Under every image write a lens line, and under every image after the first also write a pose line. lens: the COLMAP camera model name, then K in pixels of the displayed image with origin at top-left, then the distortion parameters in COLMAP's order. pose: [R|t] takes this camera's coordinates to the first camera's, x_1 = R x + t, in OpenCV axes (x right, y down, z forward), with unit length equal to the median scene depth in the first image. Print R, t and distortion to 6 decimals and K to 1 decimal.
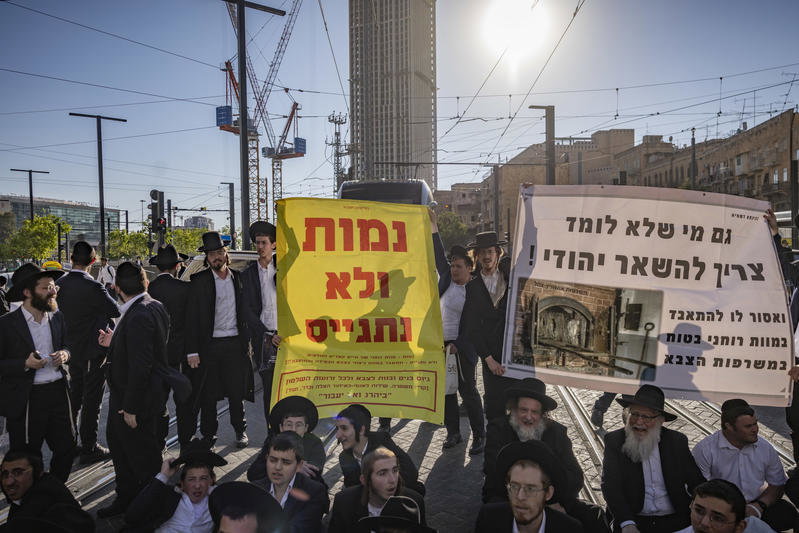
lens RADIAL K [[578.3, 0, 409.8], [0, 578.3, 262.1], [0, 0, 1]] dist [0.000922, -0.014202]
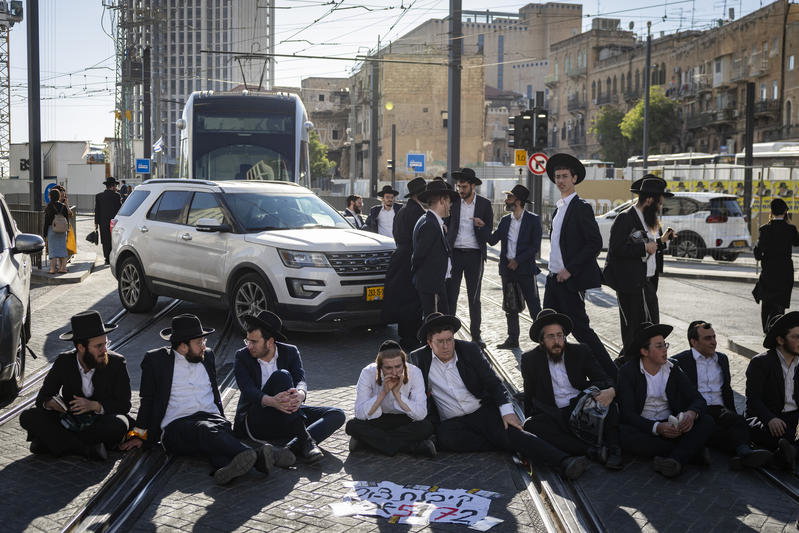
lens RADIAL K [[927.1, 0, 408.0], [0, 927.1, 271.2], [0, 0, 1]] dist [-0.014362, 0.000000]
pose [[0.981537, 0.007933, 0.191107, -0.205823], [-0.021776, 0.997278, 0.070445, 0.029325], [-0.190028, -0.073306, 0.979038, -0.796732]]
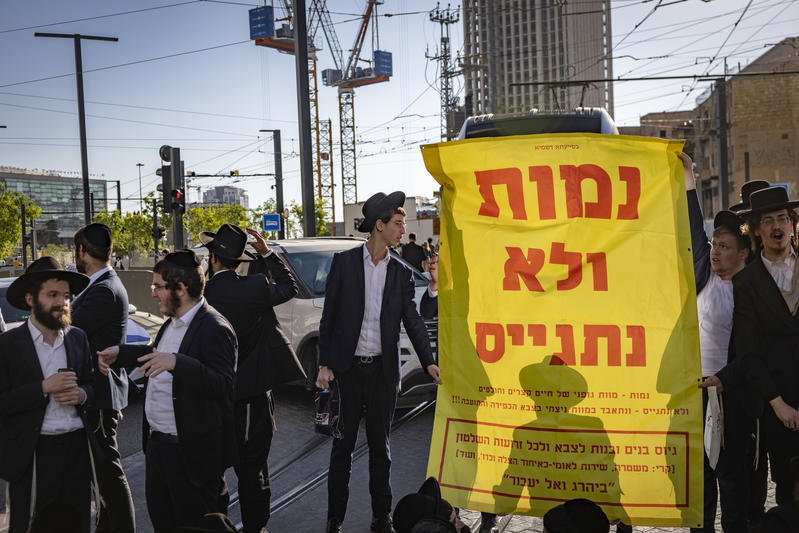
lens RADIAL K [[967.6, 0, 402.4], [0, 967.6, 264.1], [0, 0, 1]] dist [-0.010059, 0.000000]
pose [[0.985177, -0.021706, -0.170163, -0.064165], [0.023666, 0.999675, 0.009500, 0.014476], [0.169902, -0.013386, 0.985370, -0.055667]]
